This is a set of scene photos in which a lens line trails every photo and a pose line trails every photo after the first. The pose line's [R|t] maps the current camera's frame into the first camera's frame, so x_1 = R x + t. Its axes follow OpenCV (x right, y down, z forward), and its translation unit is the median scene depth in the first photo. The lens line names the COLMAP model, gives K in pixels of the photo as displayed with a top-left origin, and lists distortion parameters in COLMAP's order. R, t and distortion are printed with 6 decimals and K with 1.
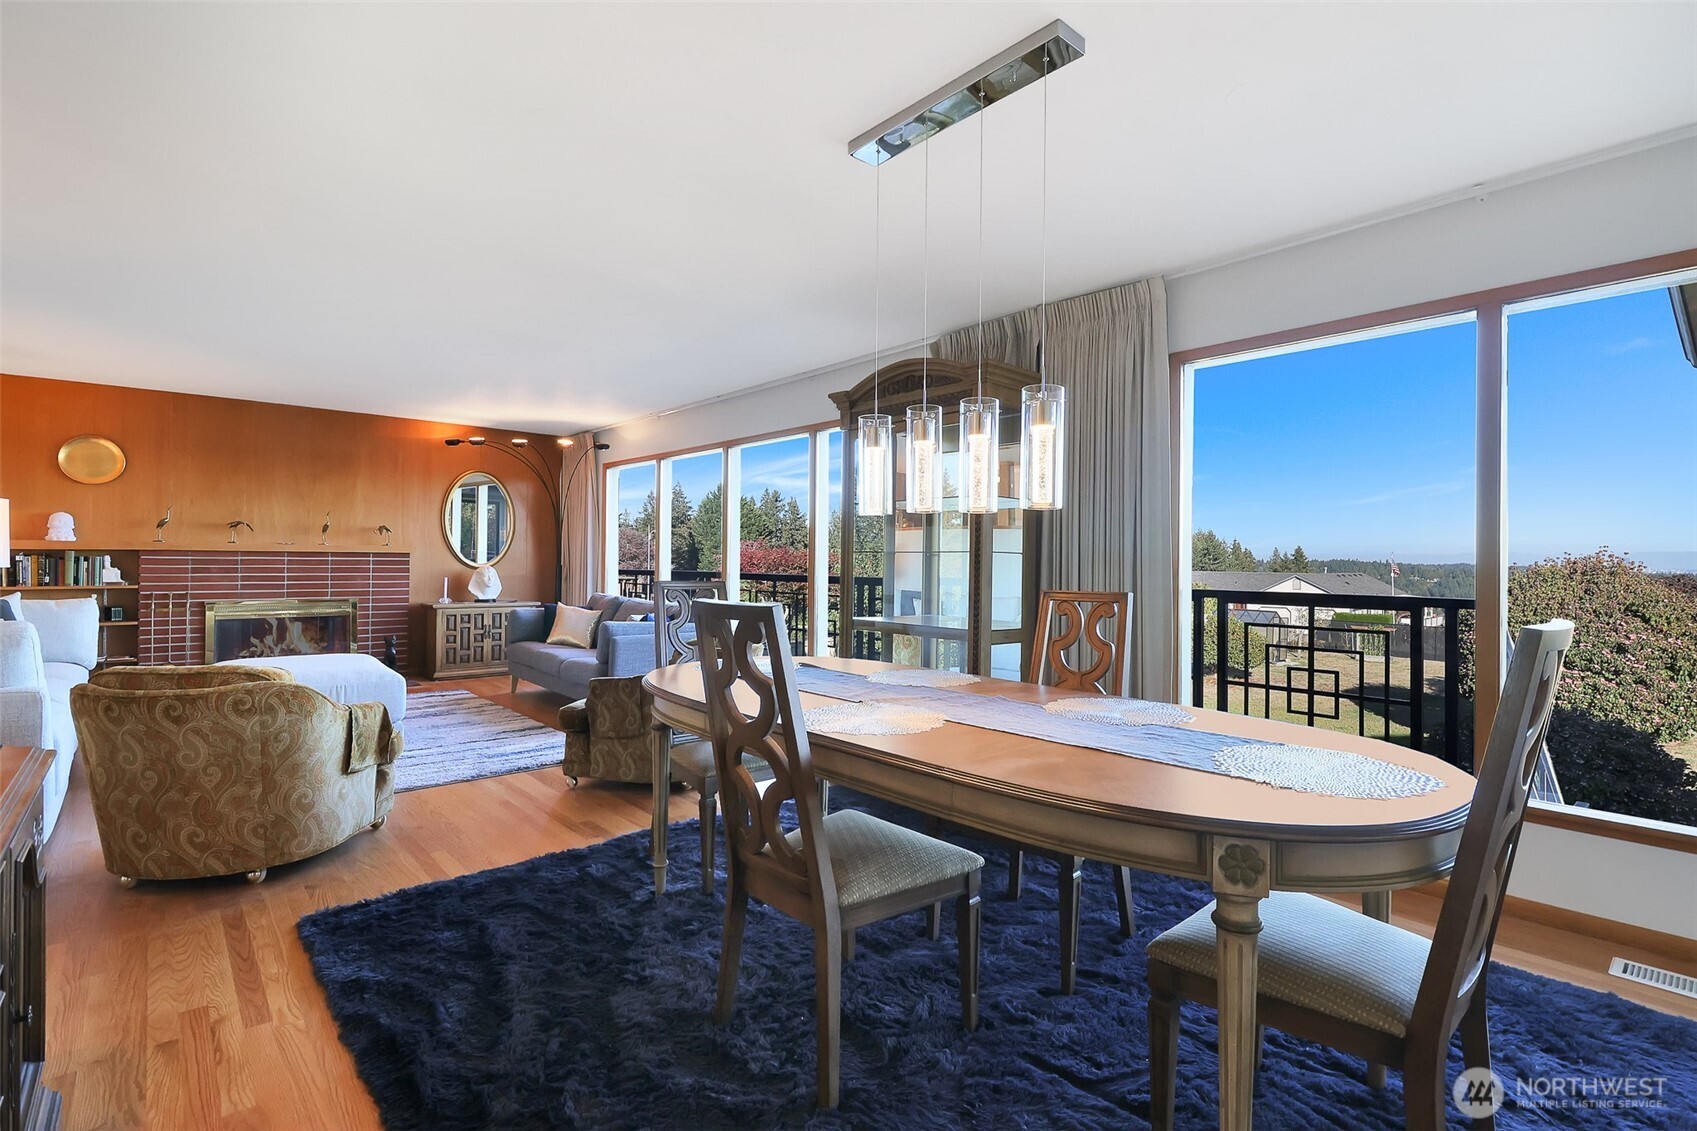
lens RADIAL K [[807.4, 0, 868.2], [0, 807.4, 557.6], [0, 0, 1]] dist [-0.002713, -0.000358]
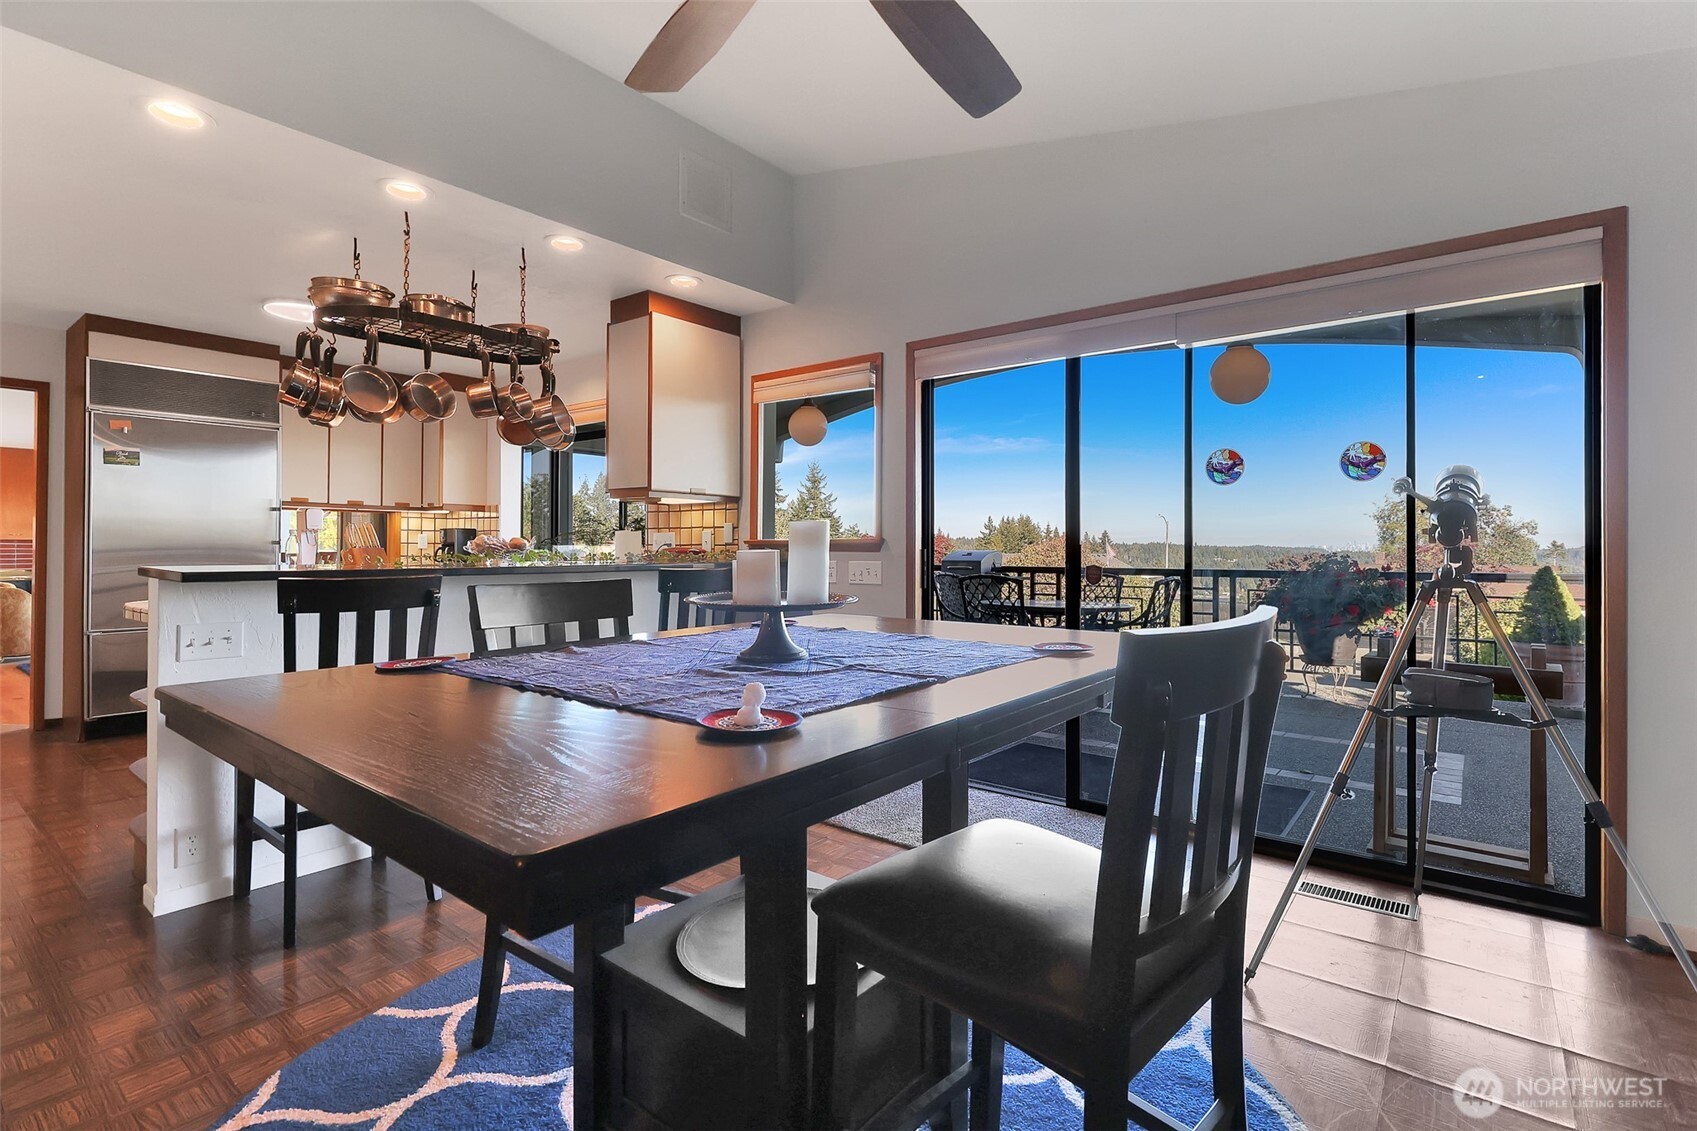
lens RADIAL K [[793.1, 0, 848.0], [0, 793.1, 552.1], [0, 0, 1]] dist [0.000779, -0.000258]
pose [[0.984217, -0.005479, 0.176882, 0.676526], [0.003568, 0.999932, 0.011120, 0.005976], [-0.176931, -0.010313, 0.984169, -0.912449]]
